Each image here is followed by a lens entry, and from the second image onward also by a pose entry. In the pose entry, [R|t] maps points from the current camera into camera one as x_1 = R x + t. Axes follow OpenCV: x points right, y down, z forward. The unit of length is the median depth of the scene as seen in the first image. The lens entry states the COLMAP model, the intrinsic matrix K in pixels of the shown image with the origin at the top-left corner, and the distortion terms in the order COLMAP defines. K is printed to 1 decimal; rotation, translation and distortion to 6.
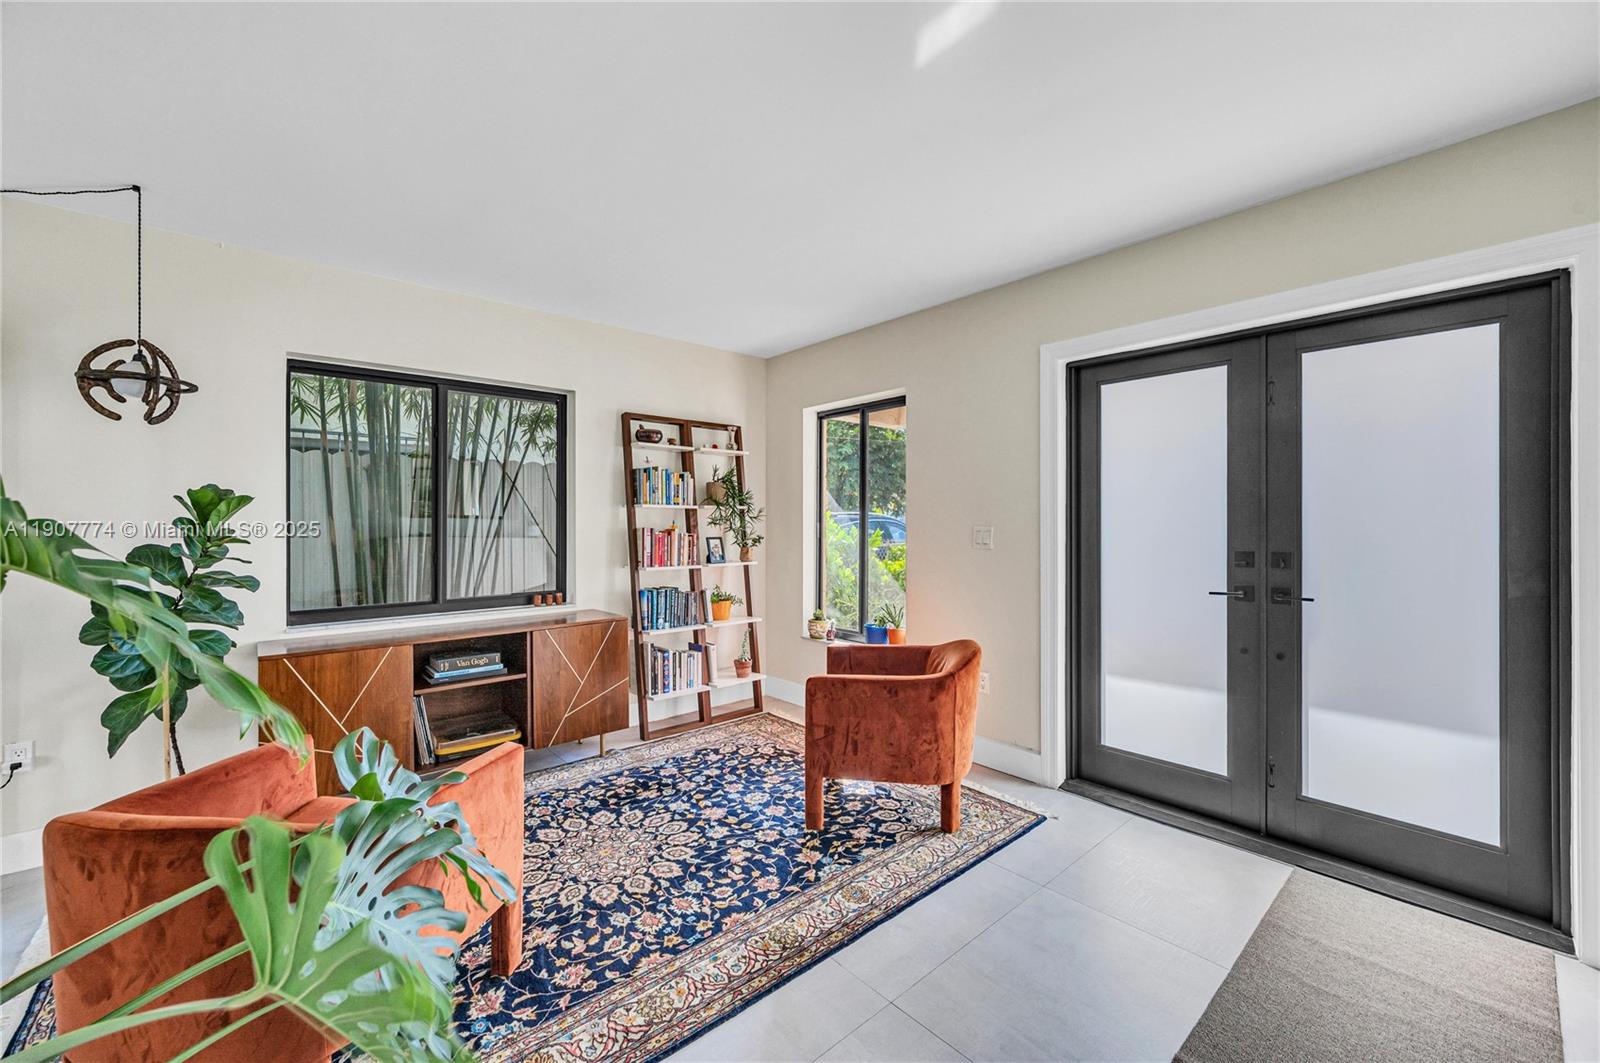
lens RADIAL K [[632.7, 0, 807.1], [0, 632.7, 526.1], [0, 0, 1]] dist [-0.005995, -0.000040]
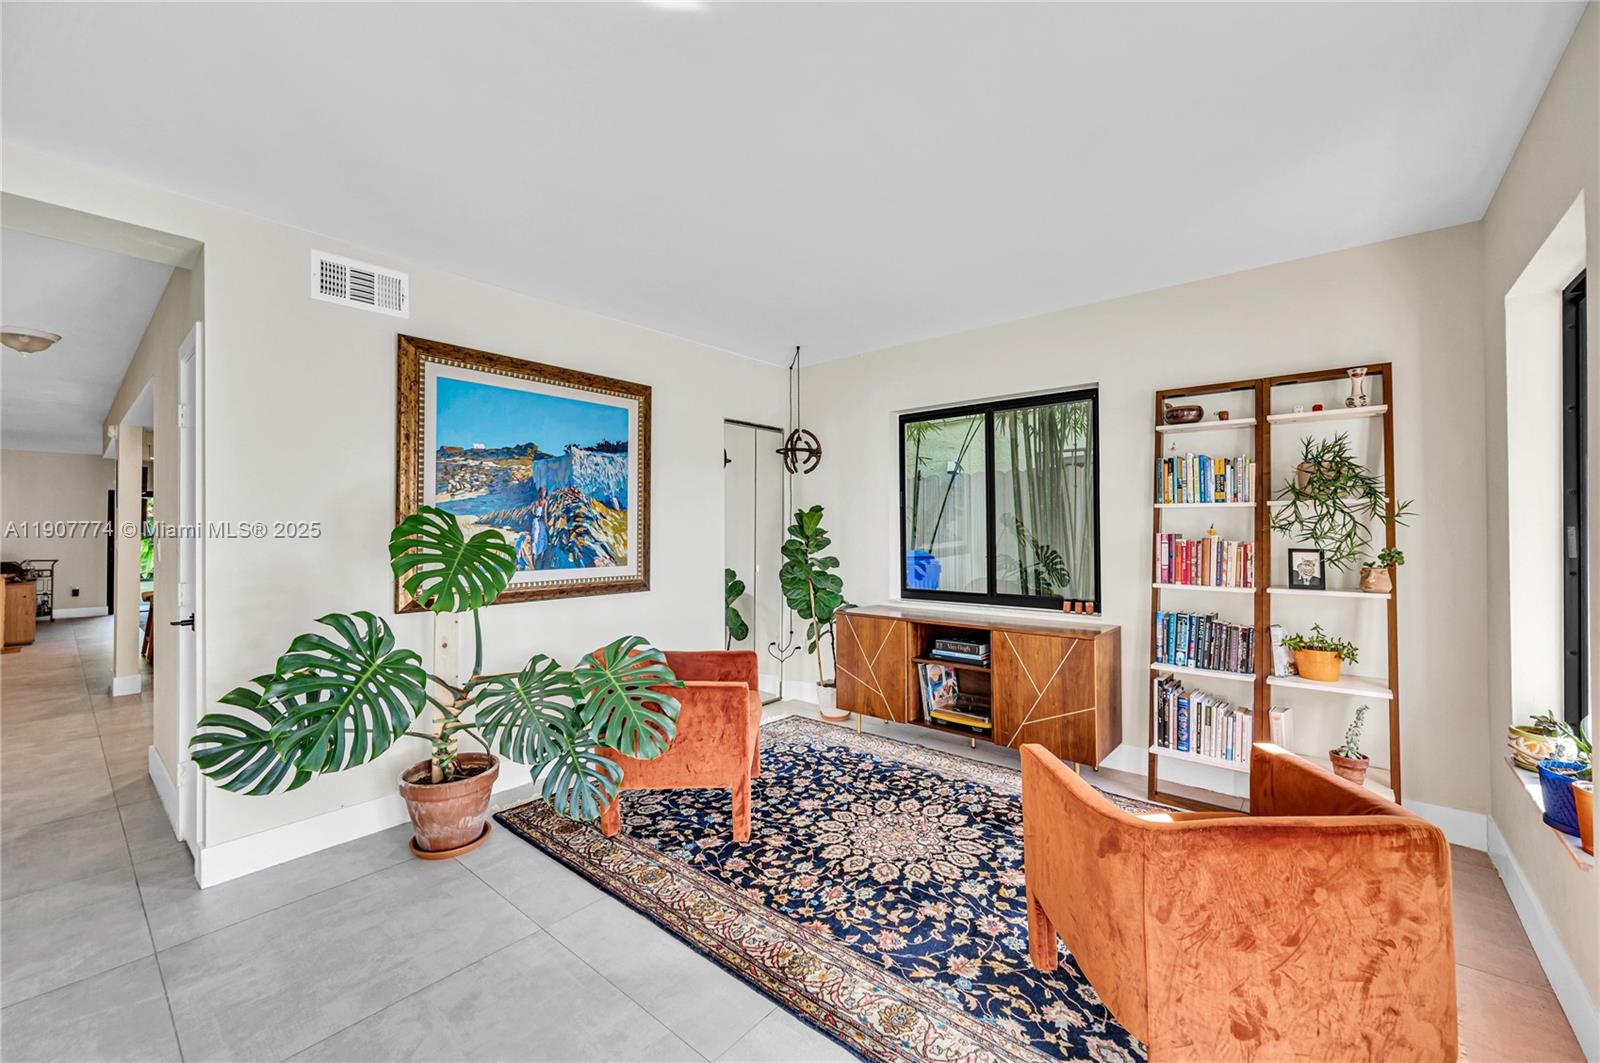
lens RADIAL K [[632.7, 0, 807.1], [0, 632.7, 526.1], [0, 0, 1]] dist [-0.005995, -0.000040]
pose [[0.145418, -0.000127, -0.989370, 0.690751], [0.000734, 1.000000, -0.000020, -0.010474], [0.989370, -0.000723, 0.145418, 0.662098]]
